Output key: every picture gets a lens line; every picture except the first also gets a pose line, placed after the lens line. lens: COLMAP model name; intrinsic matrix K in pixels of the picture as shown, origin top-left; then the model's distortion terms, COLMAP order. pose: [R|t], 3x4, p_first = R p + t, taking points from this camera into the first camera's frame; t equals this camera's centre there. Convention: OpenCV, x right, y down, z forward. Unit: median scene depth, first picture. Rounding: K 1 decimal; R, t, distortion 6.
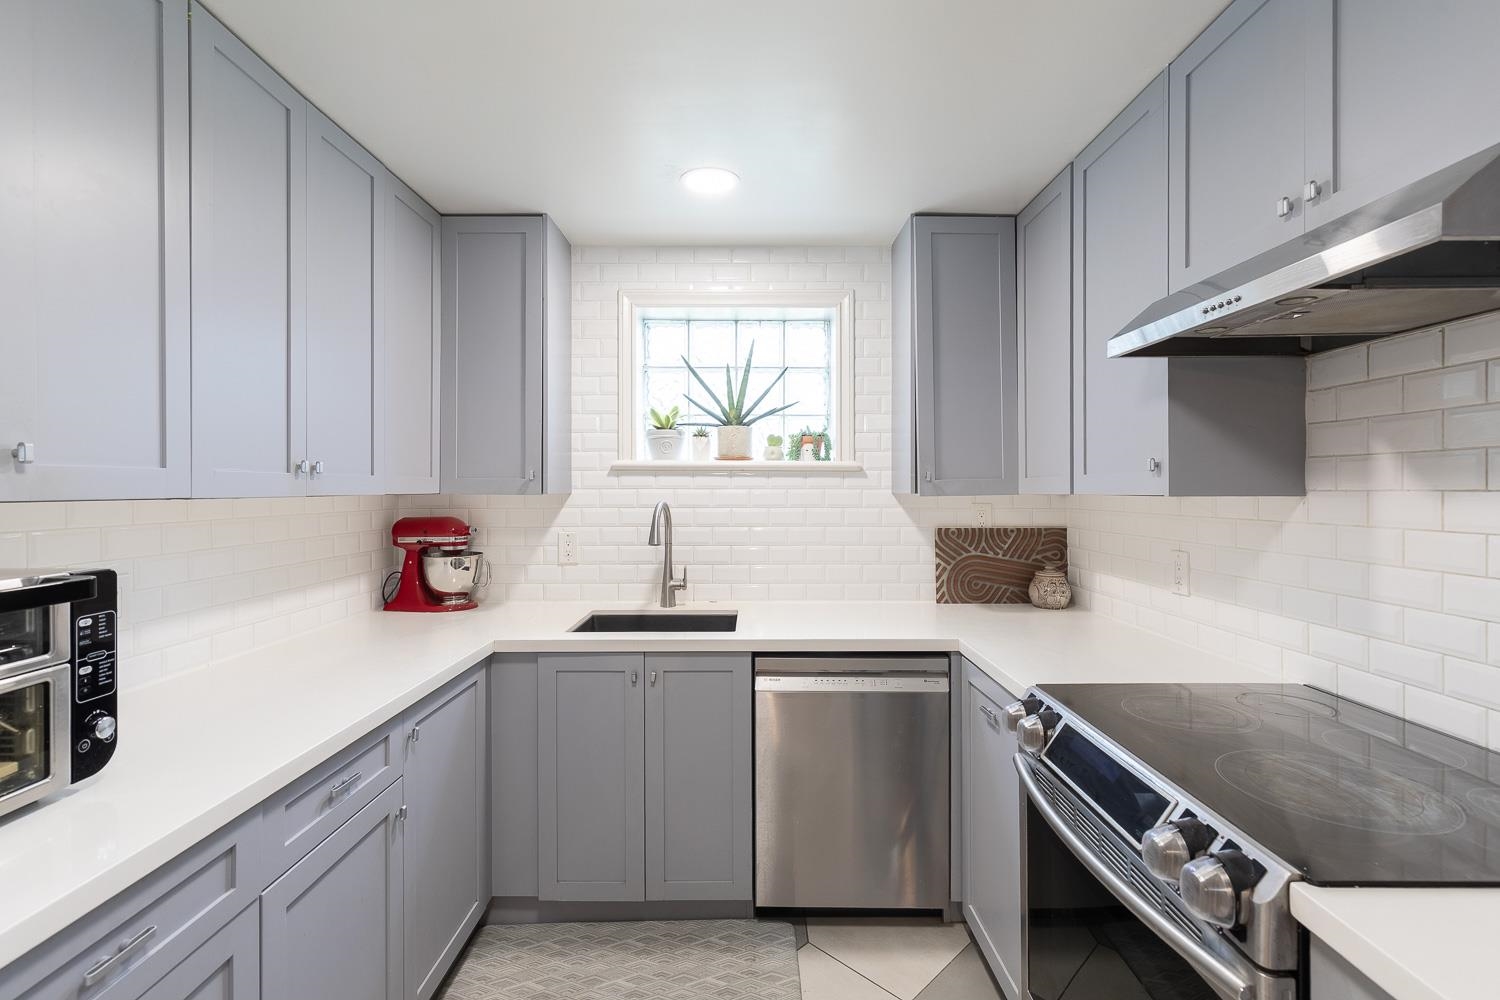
lens RADIAL K [[683.5, 0, 748.0], [0, 683.5, 488.9], [0, 0, 1]] dist [0.007976, -0.002365]
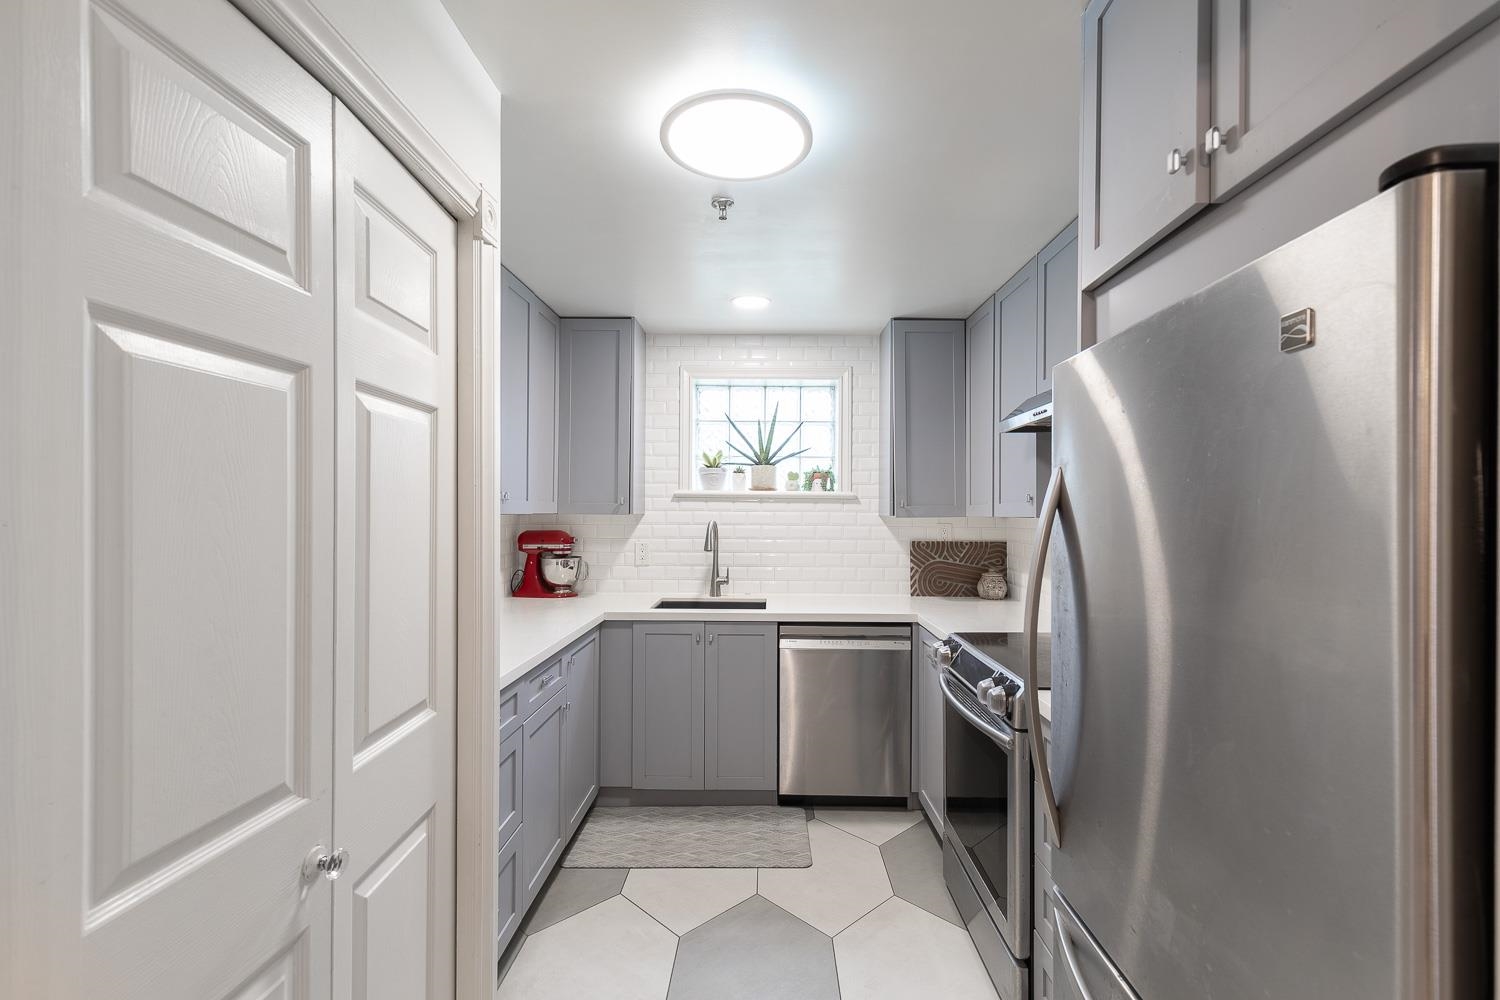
lens RADIAL K [[683.5, 0, 756.4], [0, 683.5, 505.3], [0, 0, 1]] dist [0.007976, -0.002365]
pose [[0.999933, 0.006907, -0.009281, -0.028195], [-0.007002, 0.999923, -0.010246, 0.001944], [0.009210, 0.010311, 0.999904, -0.478798]]
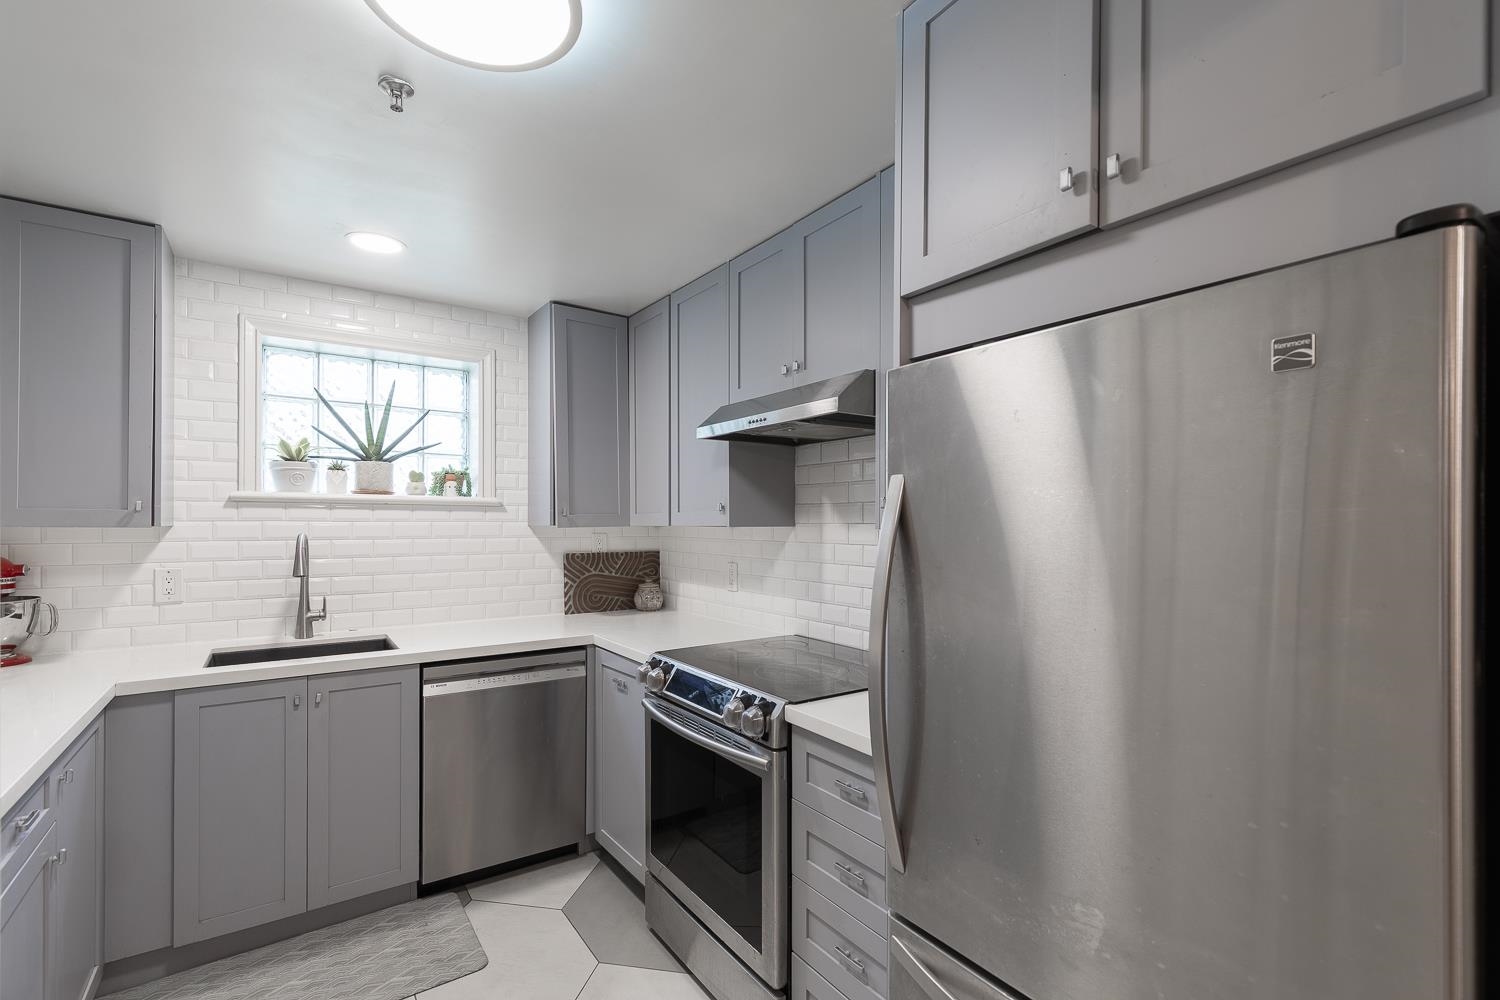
lens RADIAL K [[683.5, 0, 761.7], [0, 683.5, 516.6], [0, 0, 1]] dist [0.007976, -0.002365]
pose [[0.811849, 0.006555, 0.583830, -0.201715], [-0.002230, 0.999965, -0.008125, -0.000209], [-0.583863, 0.005294, 0.811835, -0.269245]]
